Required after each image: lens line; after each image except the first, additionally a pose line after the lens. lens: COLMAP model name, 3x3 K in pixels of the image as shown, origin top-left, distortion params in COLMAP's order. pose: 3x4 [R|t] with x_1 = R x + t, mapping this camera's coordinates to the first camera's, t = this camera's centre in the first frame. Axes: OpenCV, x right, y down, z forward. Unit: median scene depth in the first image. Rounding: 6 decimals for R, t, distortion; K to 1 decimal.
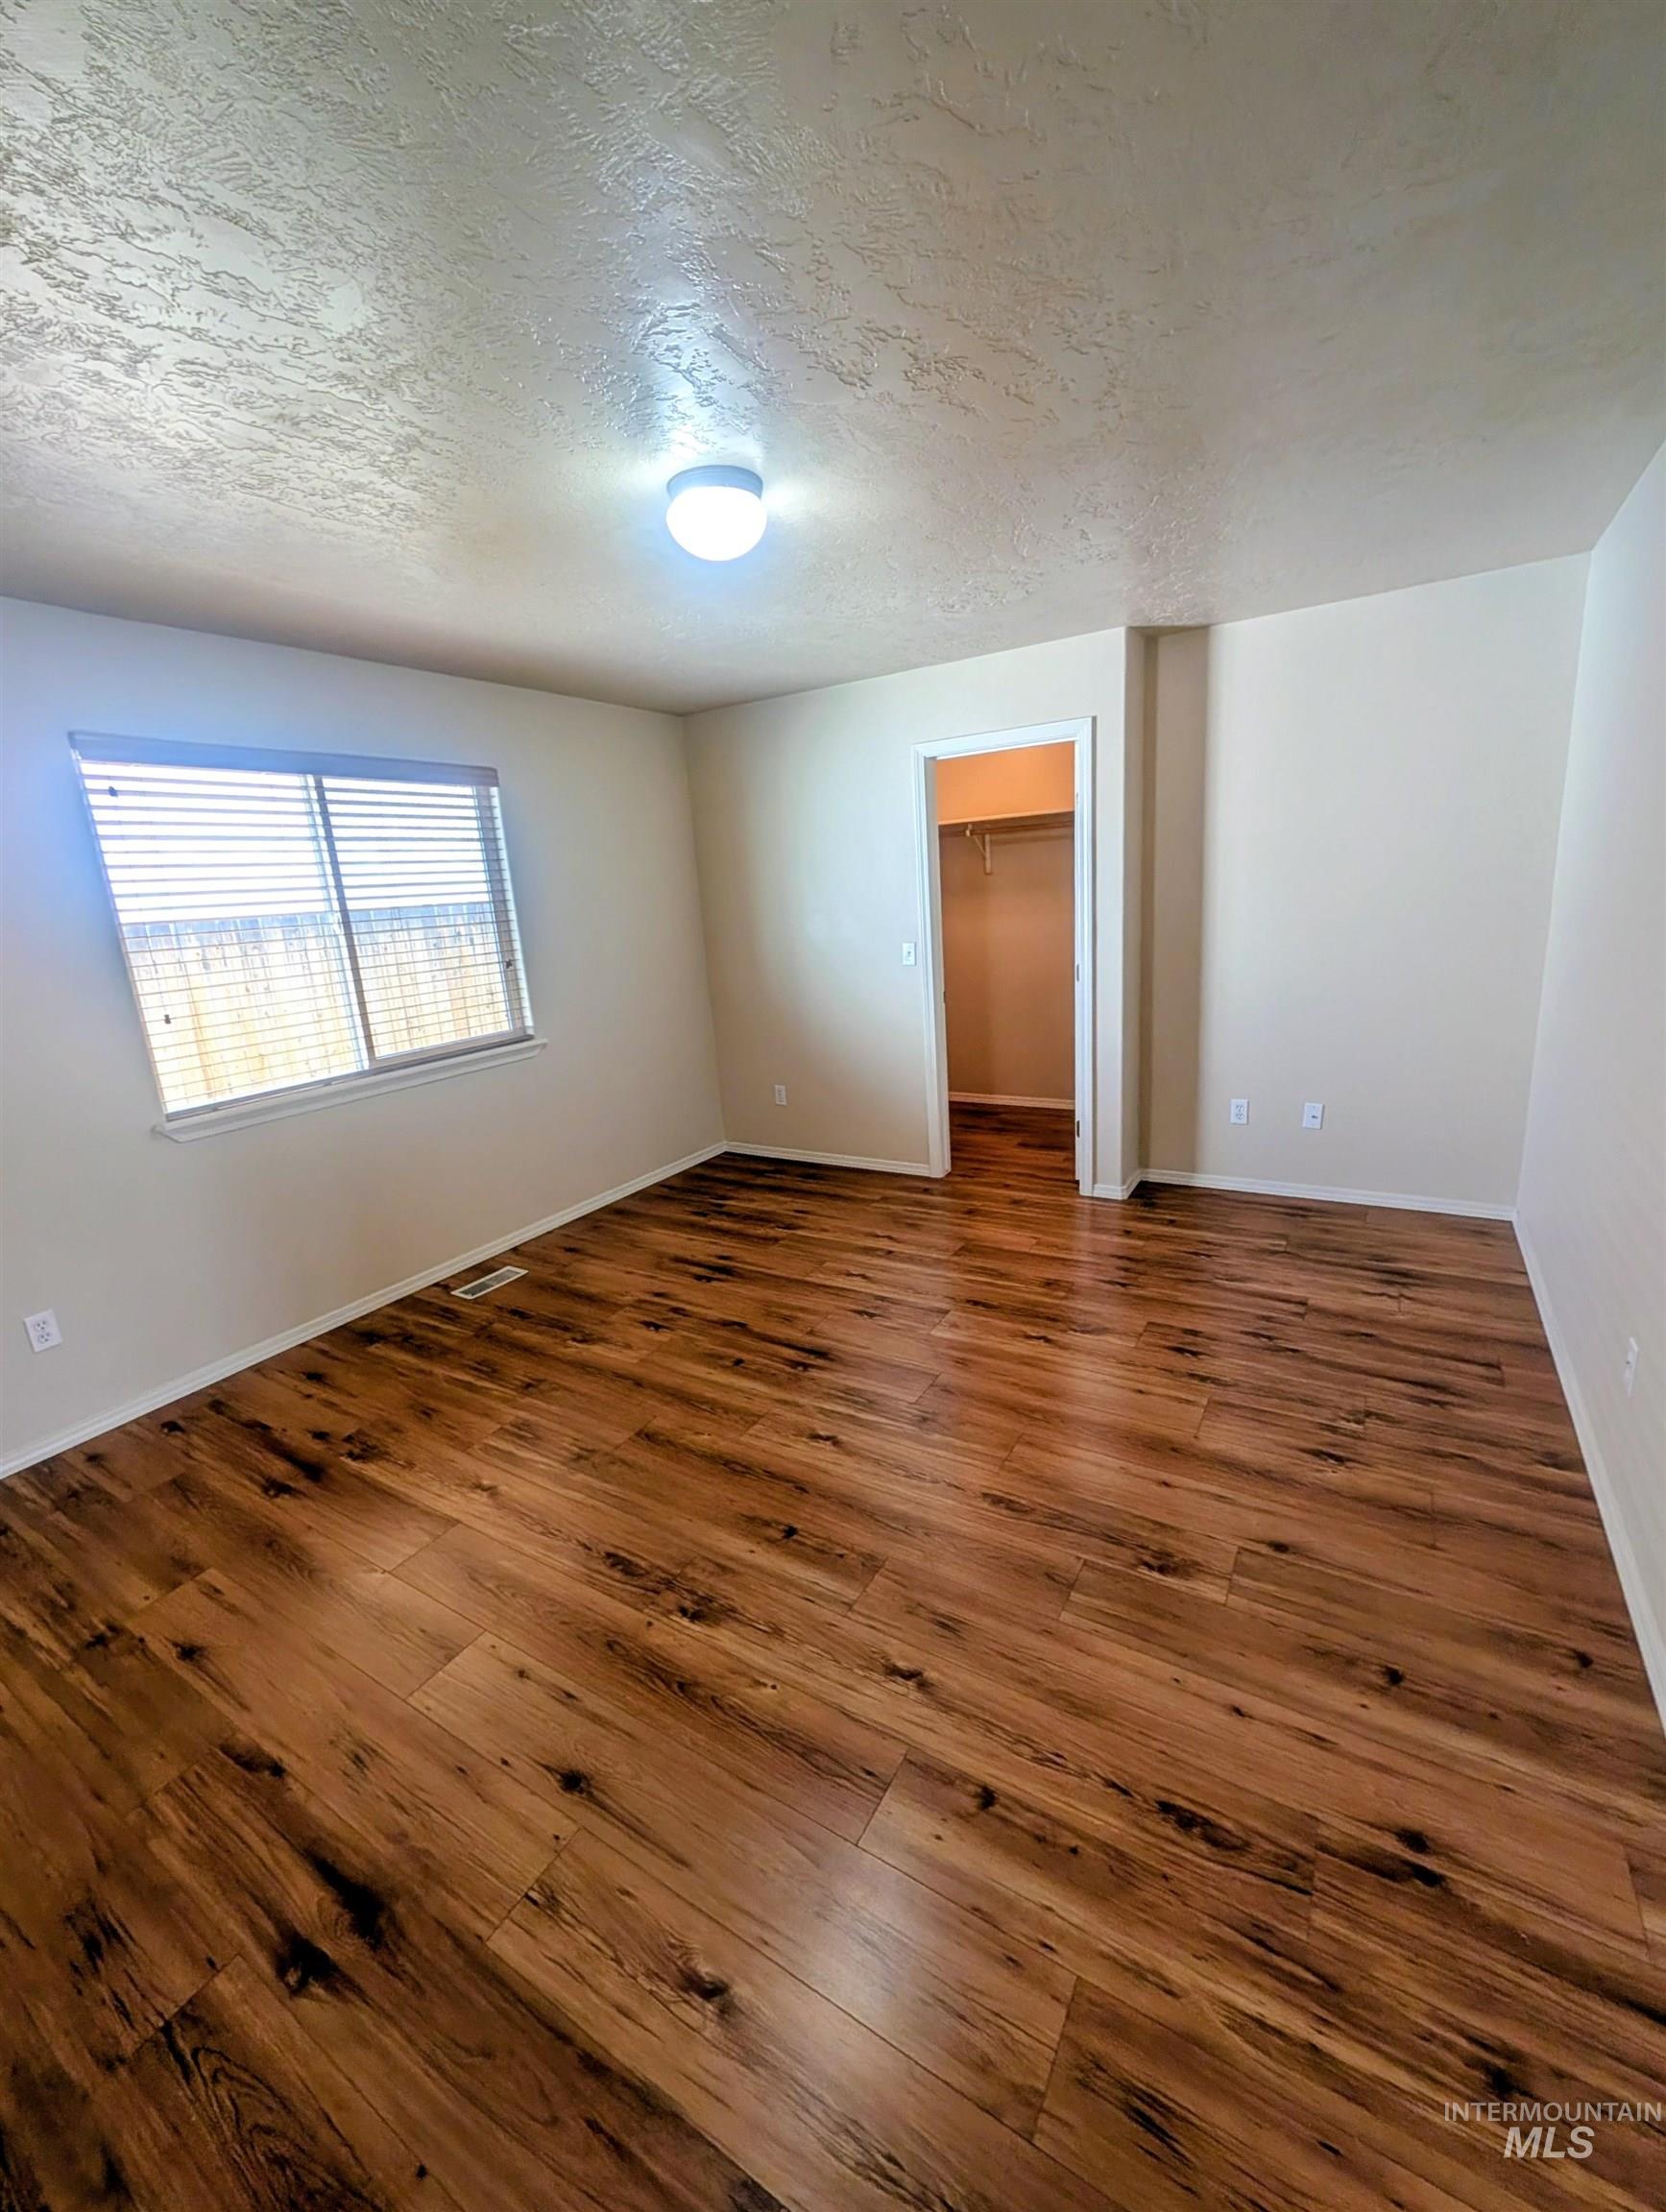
lens RADIAL K [[878.7, 0, 832.1], [0, 878.7, 1108.8], [0, 0, 1]] dist [-0.000898, -0.000060]
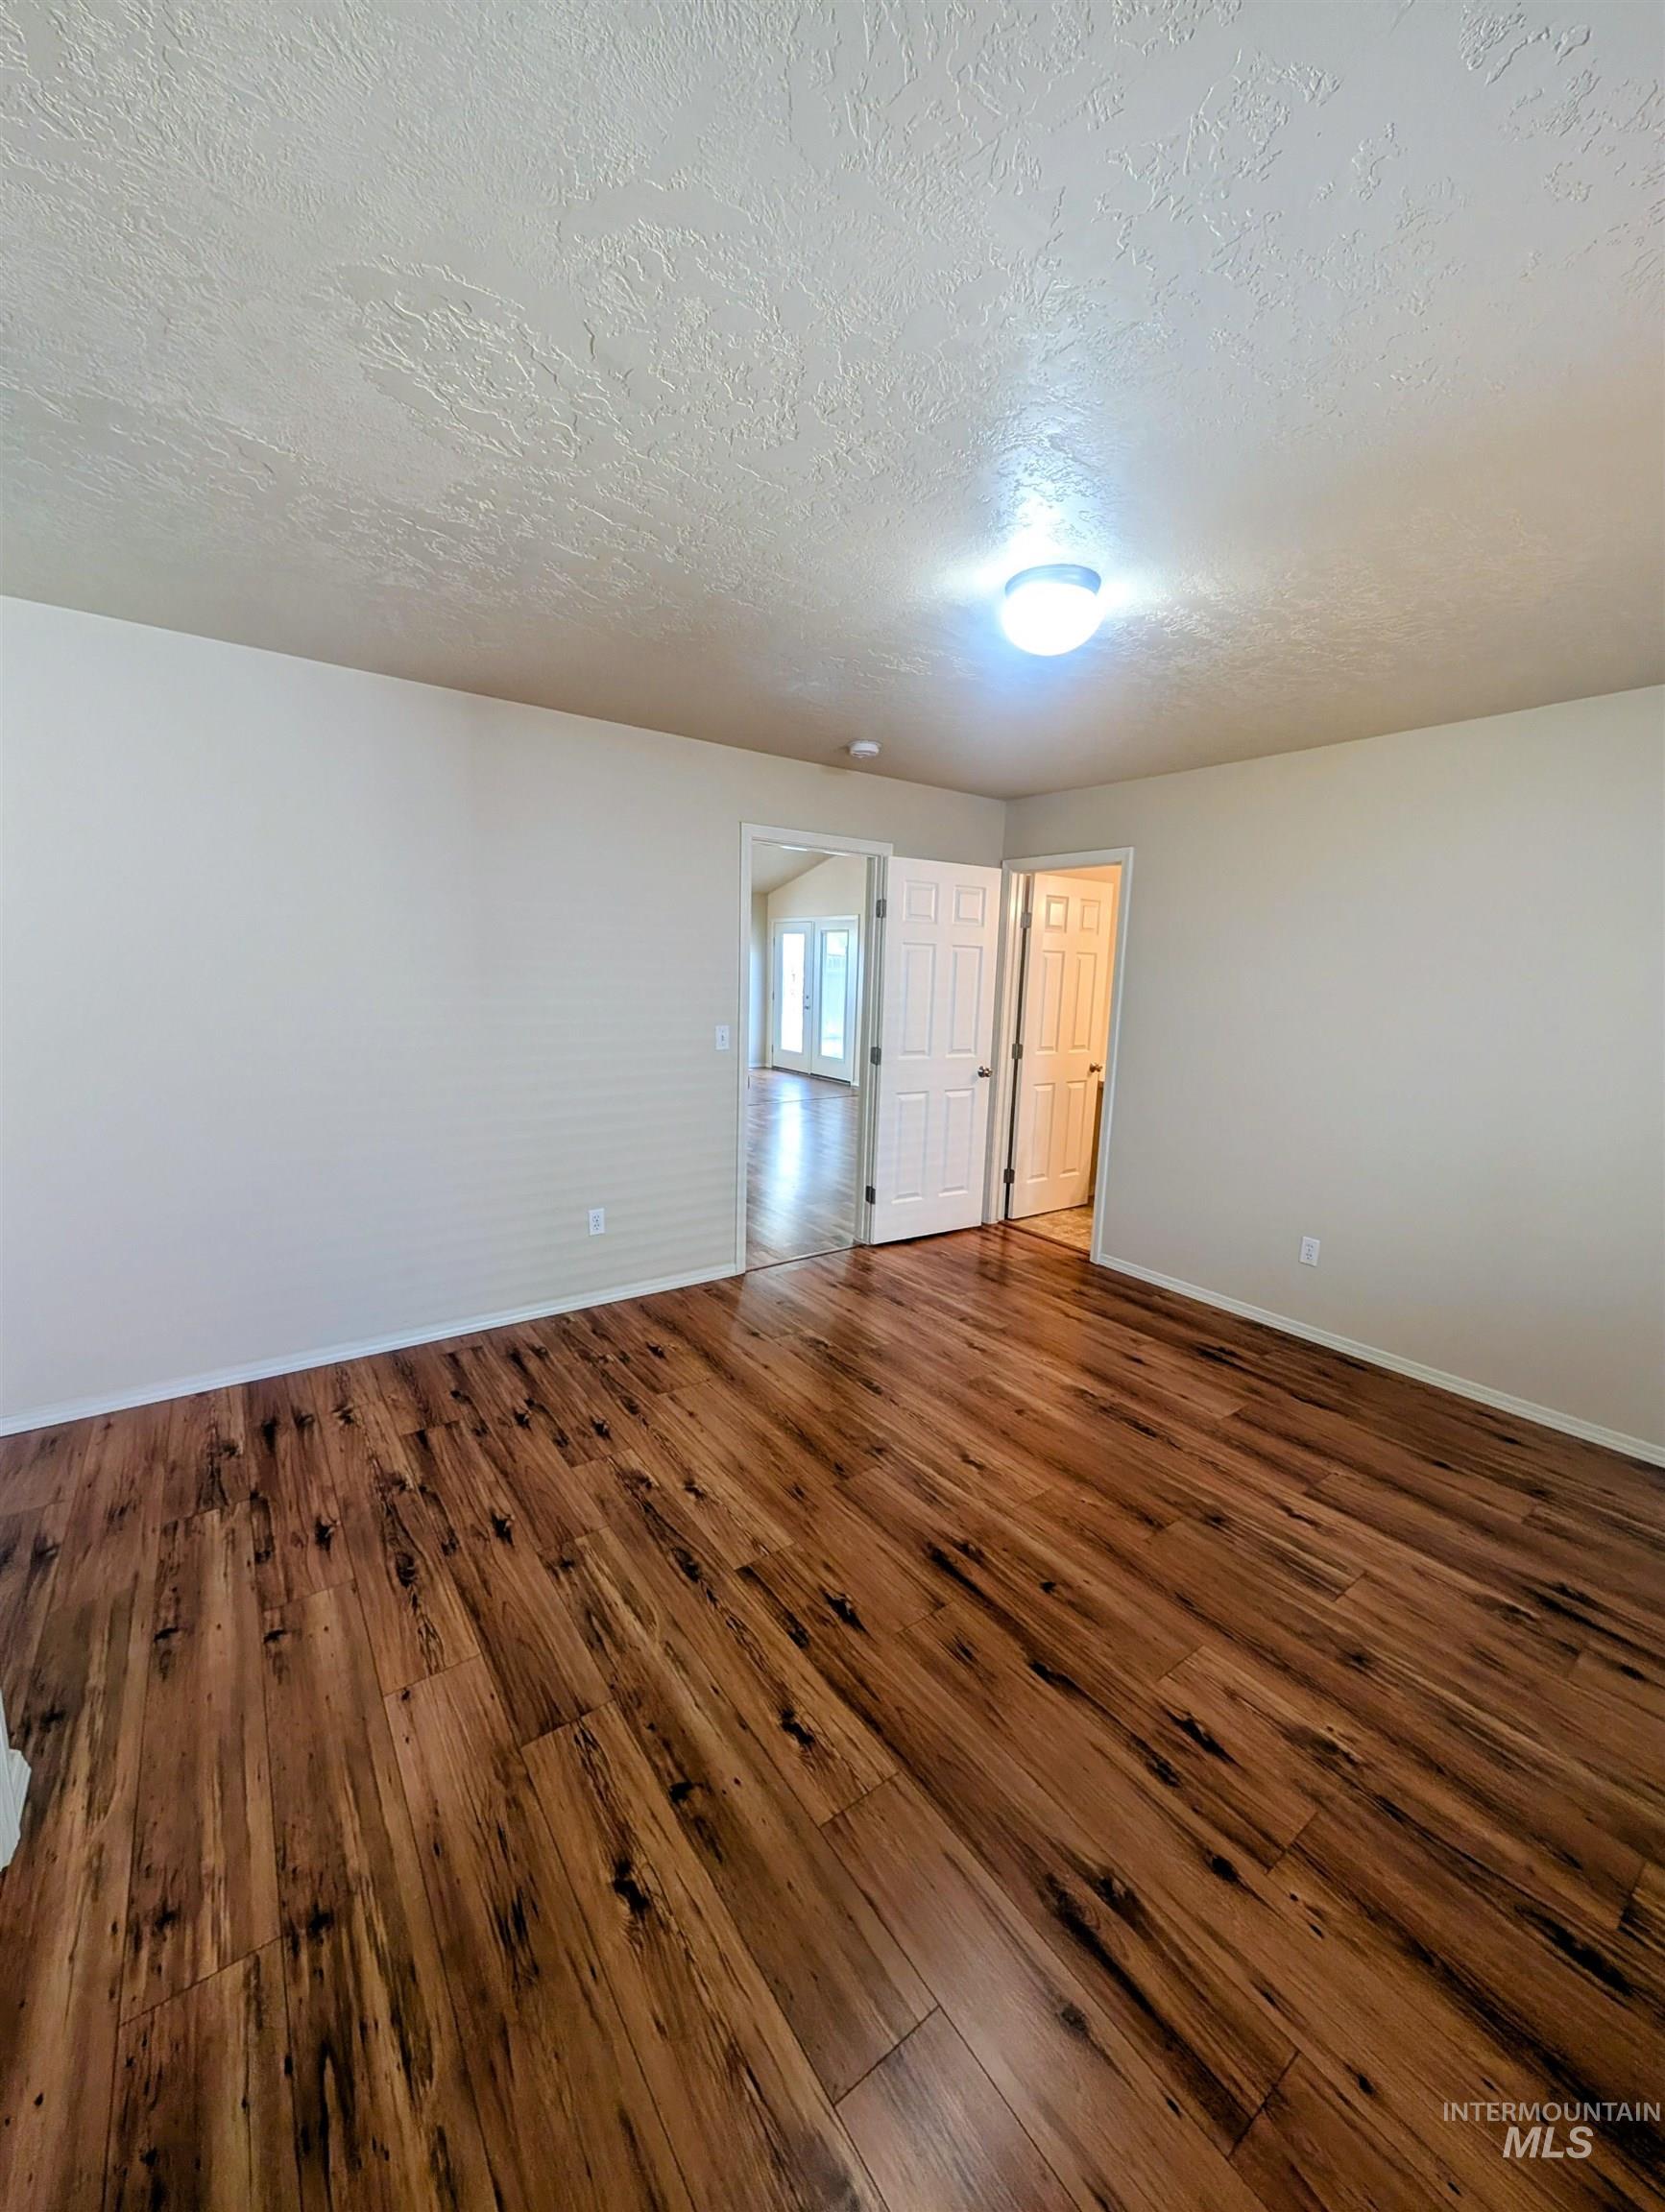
lens RADIAL K [[843.4, 0, 826.6], [0, 843.4, 1099.6], [0, 0, 1]] dist [0.001592, 0.000157]
pose [[-0.923483, -0.021849, 0.383016, -0.201614], [0.124715, 0.927052, 0.353582, -0.382530], [-0.362801, 0.374294, -0.853393, 1.549924]]
